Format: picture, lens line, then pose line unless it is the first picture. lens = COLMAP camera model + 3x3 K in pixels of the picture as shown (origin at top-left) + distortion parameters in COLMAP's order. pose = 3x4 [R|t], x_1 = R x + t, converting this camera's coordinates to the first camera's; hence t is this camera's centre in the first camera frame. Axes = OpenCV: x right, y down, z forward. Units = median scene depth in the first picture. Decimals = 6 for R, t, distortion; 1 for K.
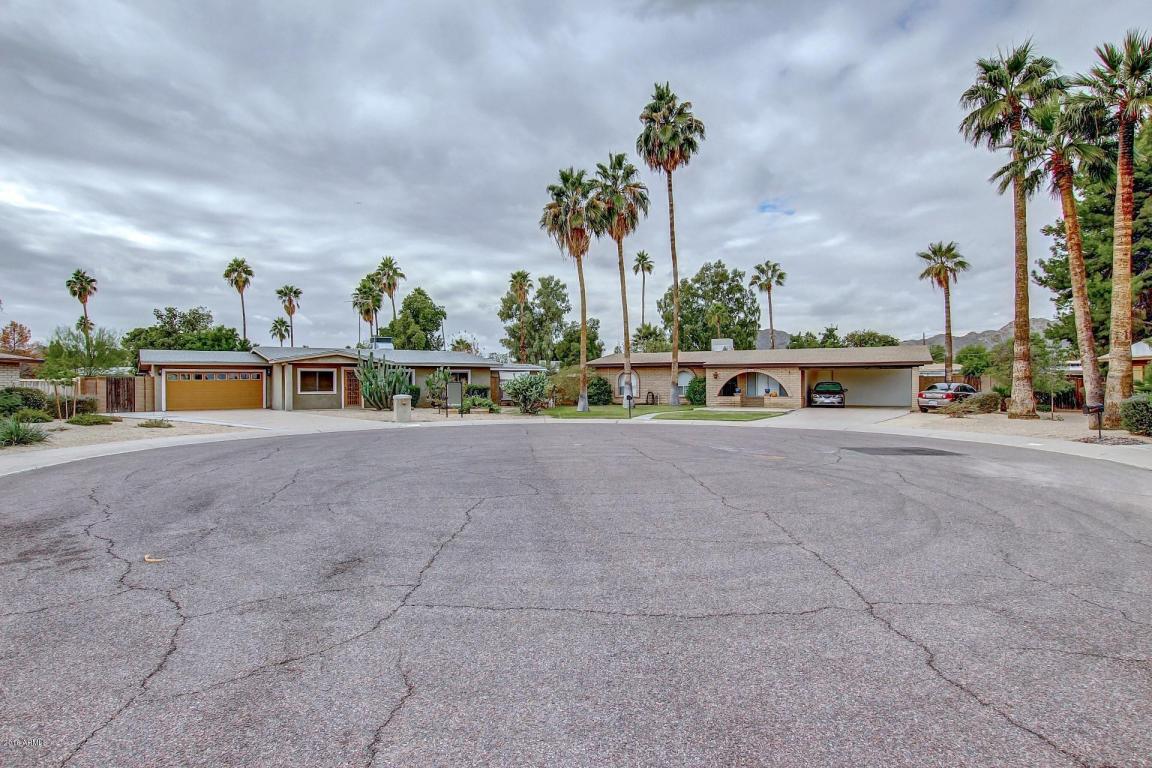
lens RADIAL K [[643.7, 0, 577.3], [0, 643.7, 380.6], [0, 0, 1]] dist [-0.026042, 0.003246]
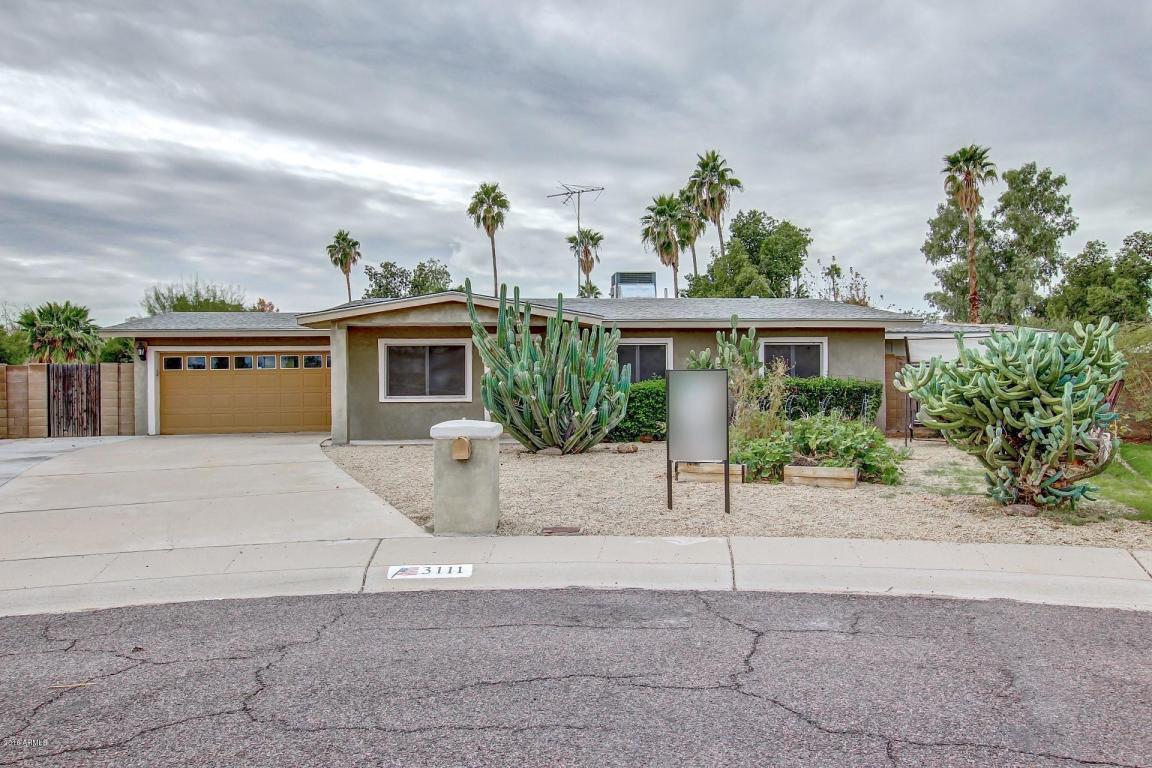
lens RADIAL K [[838.0, 0, 570.5], [0, 838.0, 377.7], [0, 0, 1]] dist [-0.008853, -0.001387]
pose [[0.864525, -0.002112, -0.502585, -0.030814], [0.005877, 0.999965, 0.005907, 0.001530], [0.502555, -0.008061, 0.864508, 0.303135]]
